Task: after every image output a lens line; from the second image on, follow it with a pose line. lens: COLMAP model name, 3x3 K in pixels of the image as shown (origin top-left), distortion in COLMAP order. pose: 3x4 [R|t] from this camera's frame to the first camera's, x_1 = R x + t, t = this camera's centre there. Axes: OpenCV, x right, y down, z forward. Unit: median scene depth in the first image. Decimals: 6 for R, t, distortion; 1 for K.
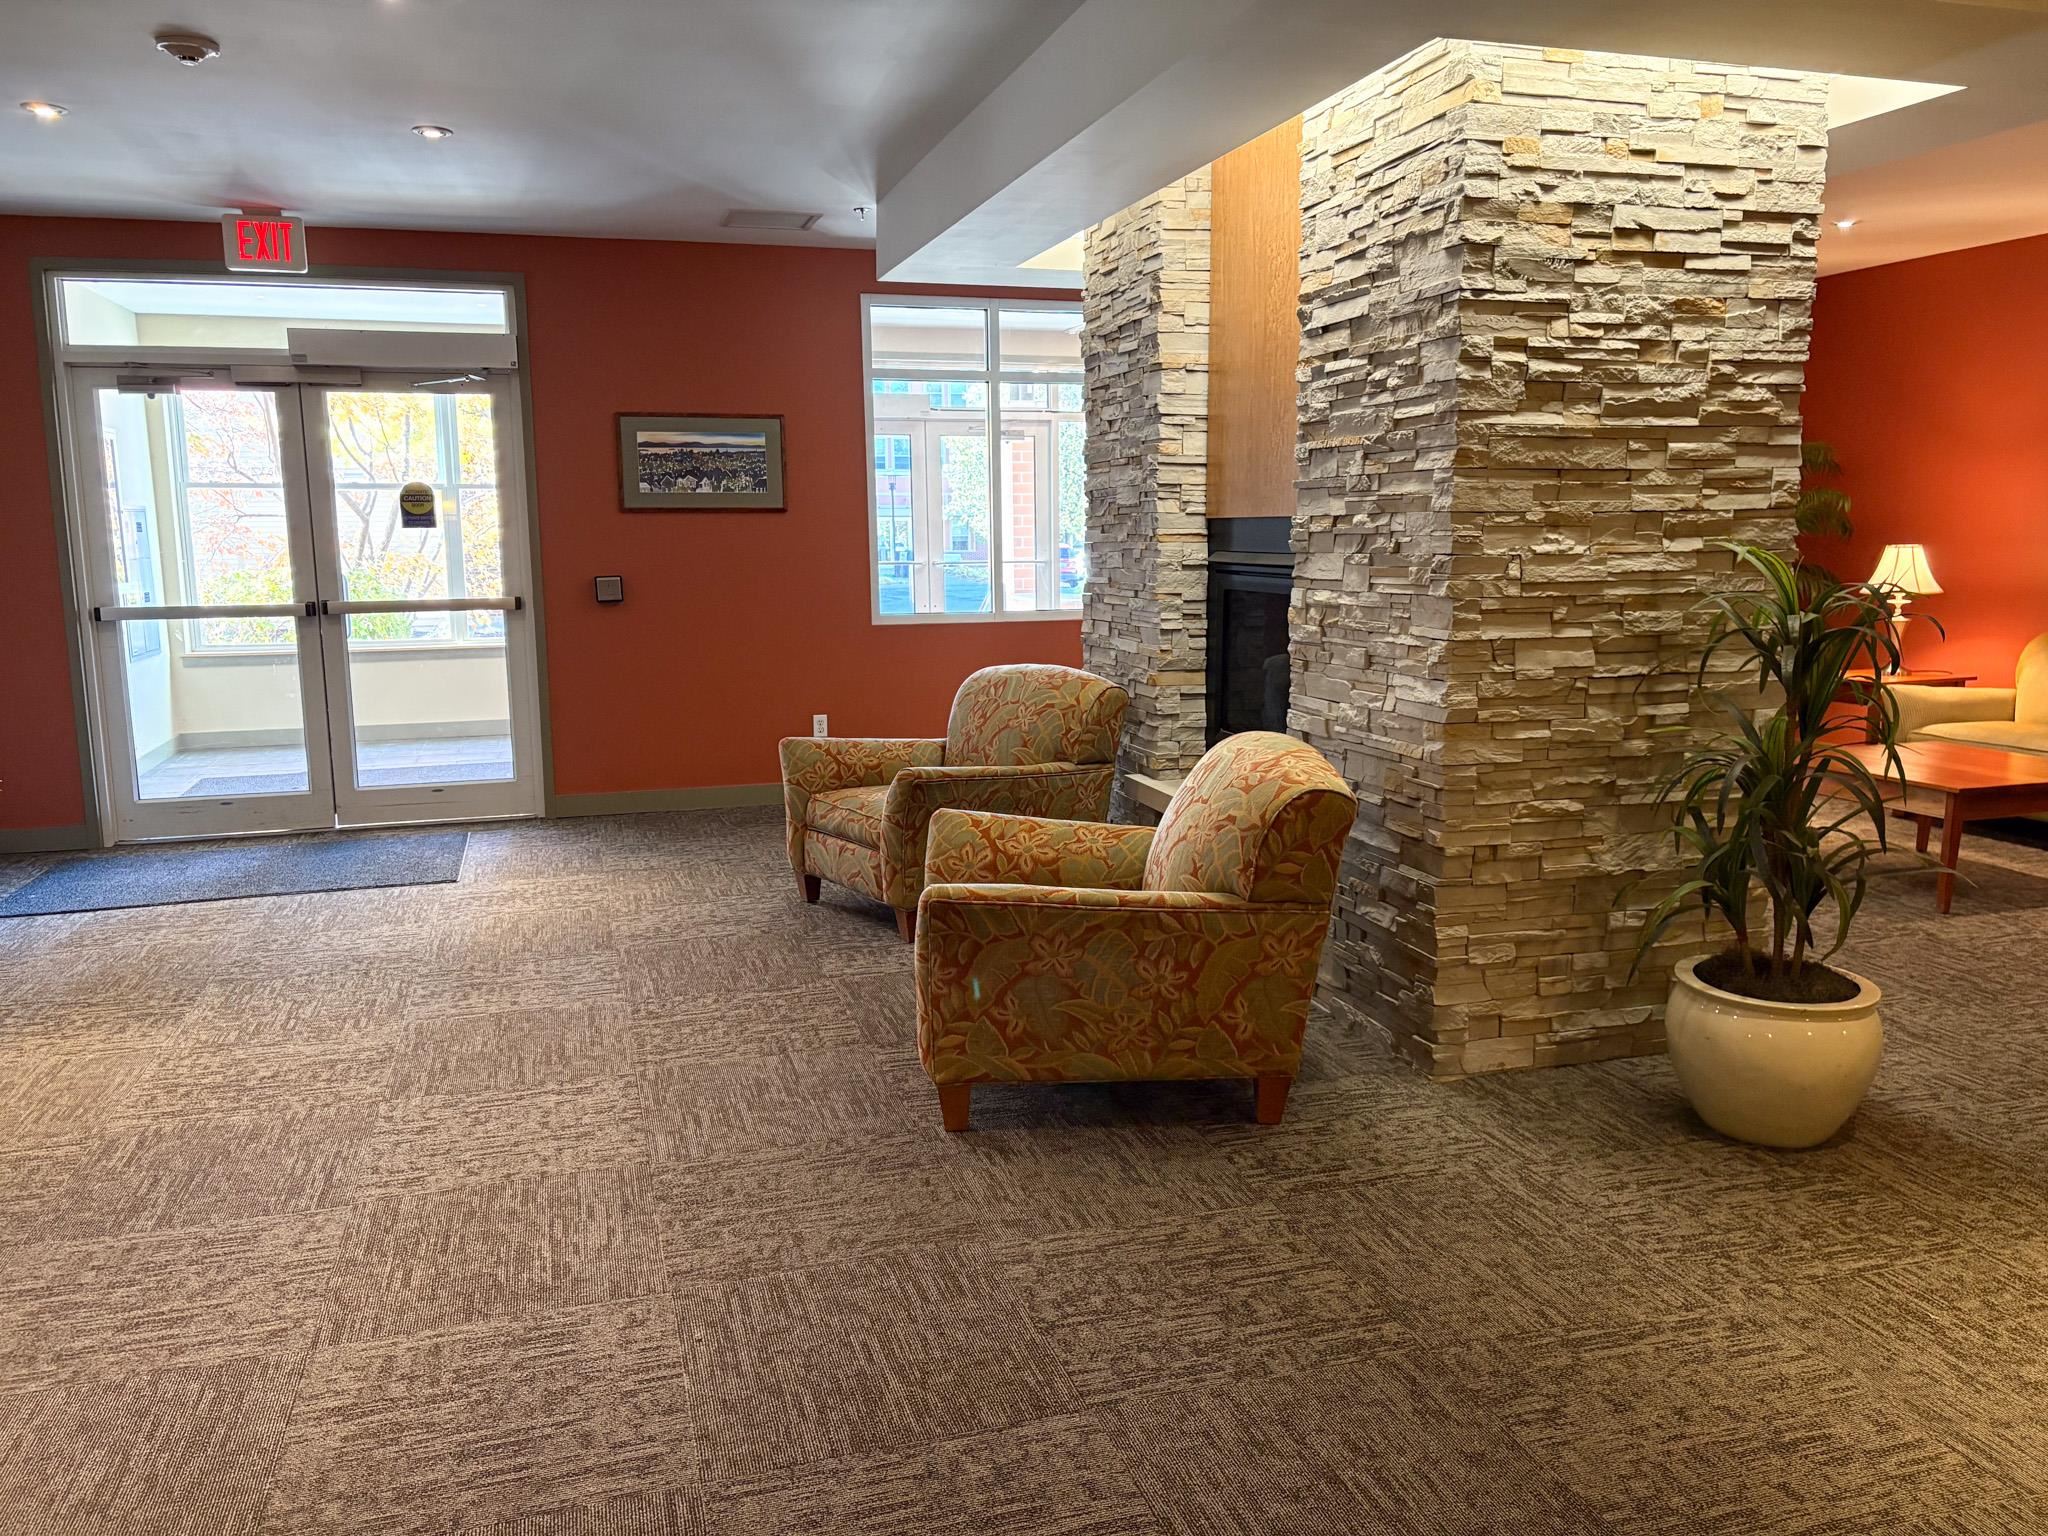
lens RADIAL K [[1570.8, 0, 1023.3], [0, 1570.8, 773.7], [0, 0, 1]] dist [0.036431, -0.025549]
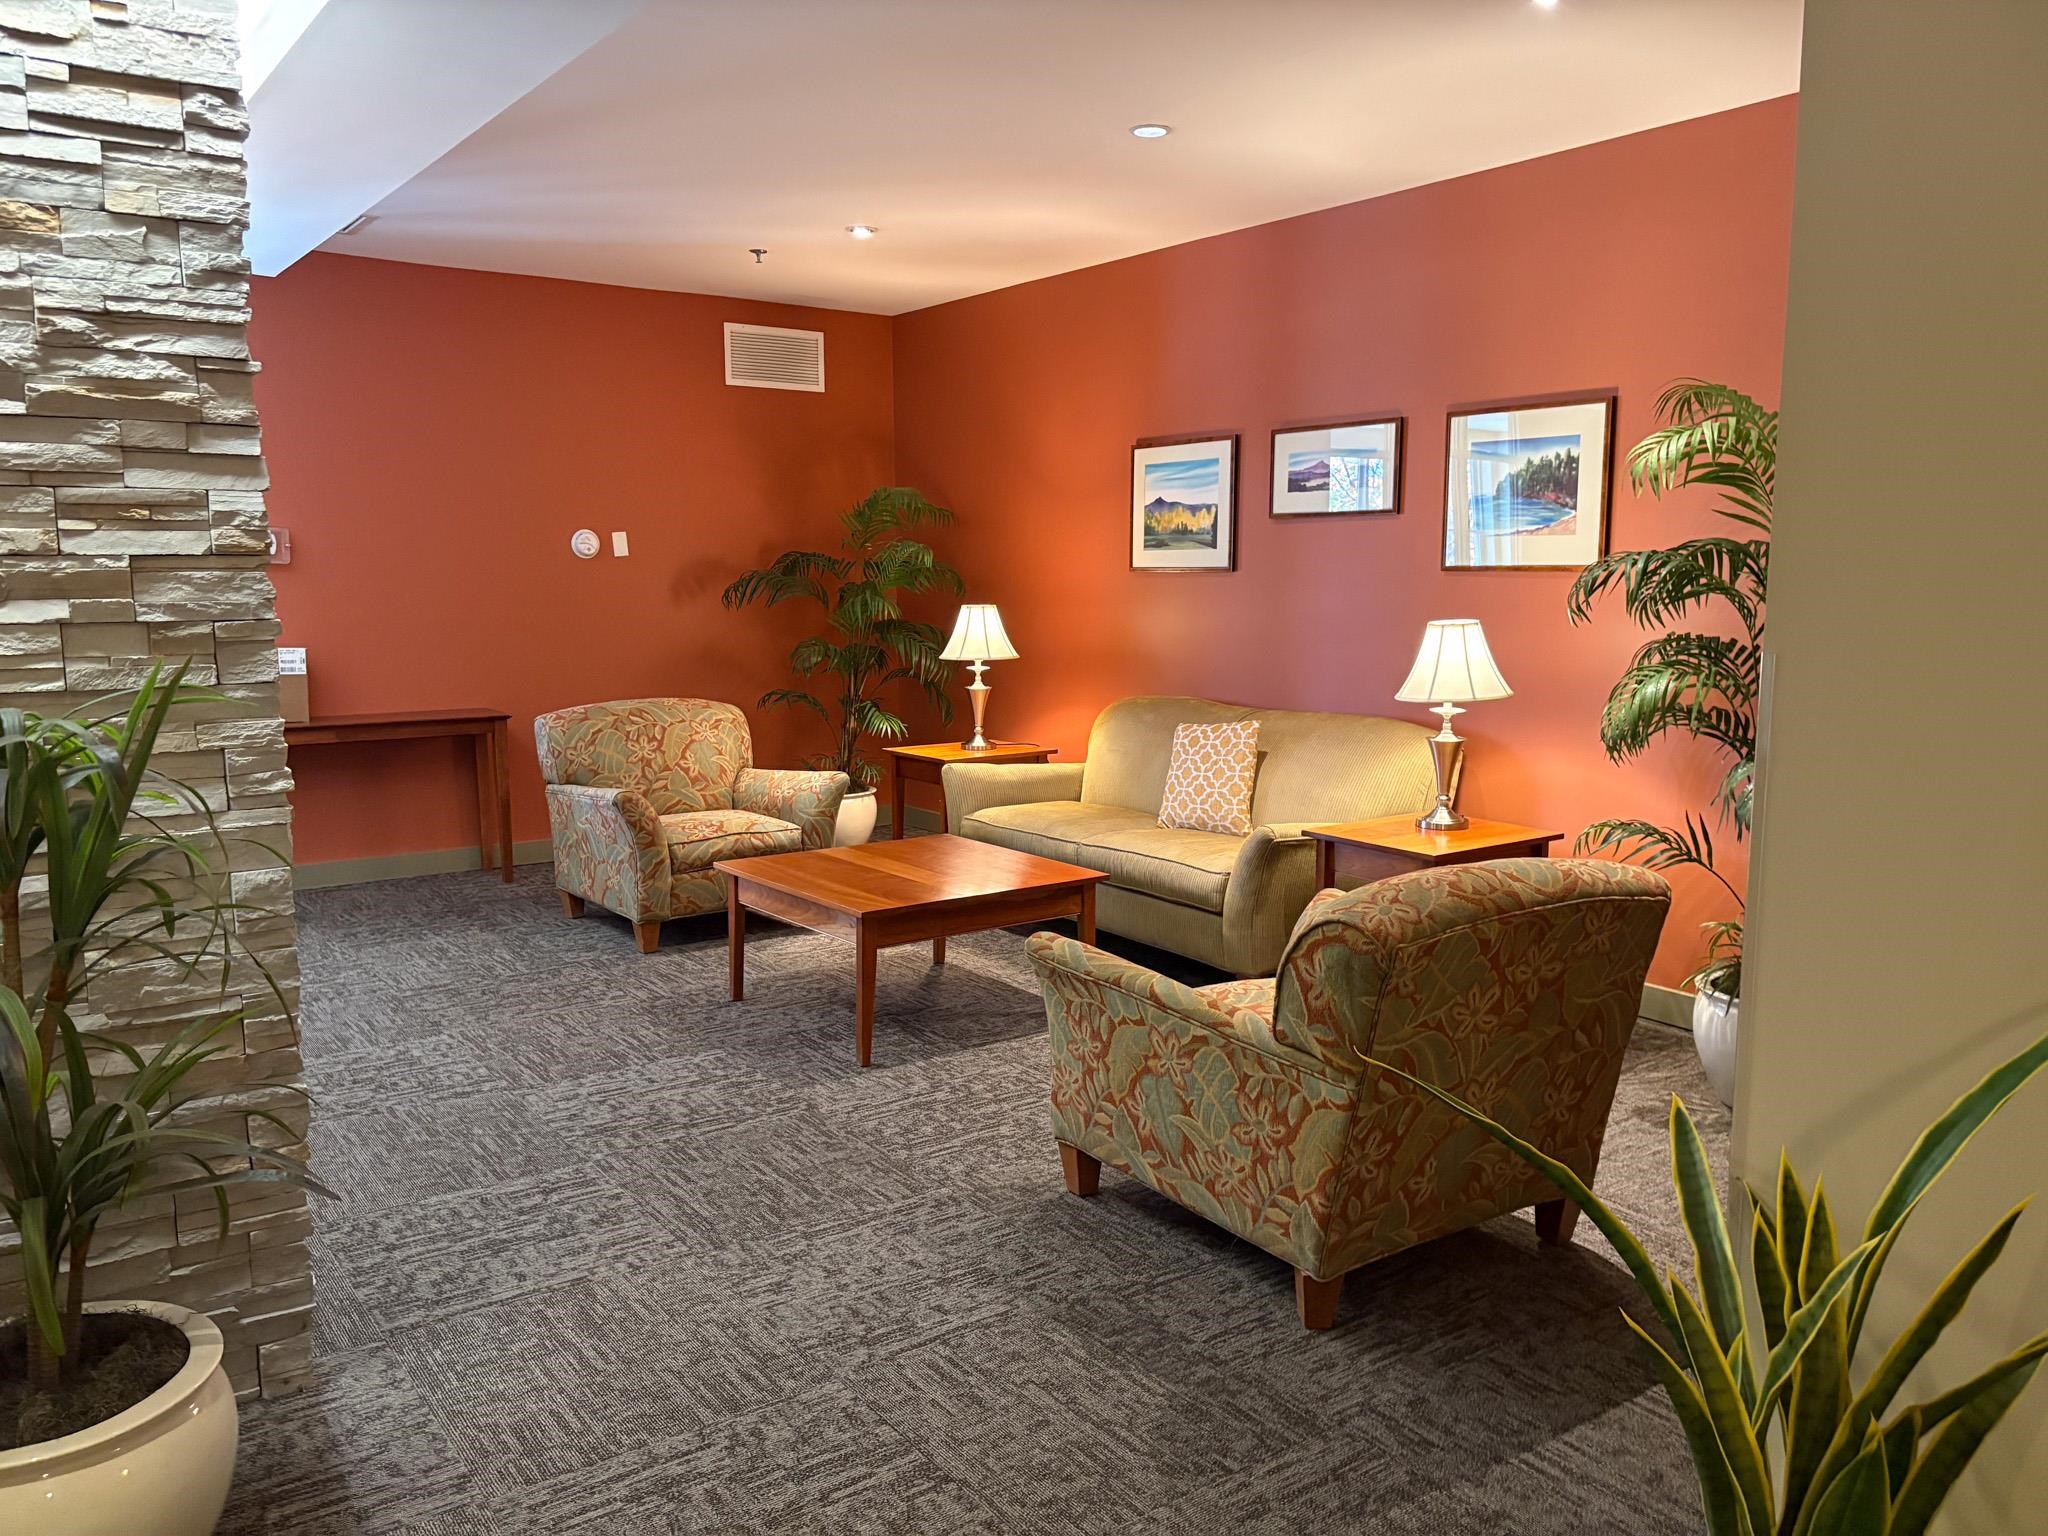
lens RADIAL K [[1570.8, 0, 1029.0], [0, 1570.8, 767.5], [0, 0, 1]] dist [0.036431, -0.025549]
pose [[0.947144, -0.032976, 0.319108, 0.586399], [0.044241, 0.998625, -0.028116, -0.052300], [-0.317742, 0.040748, 0.947301, 0.312132]]
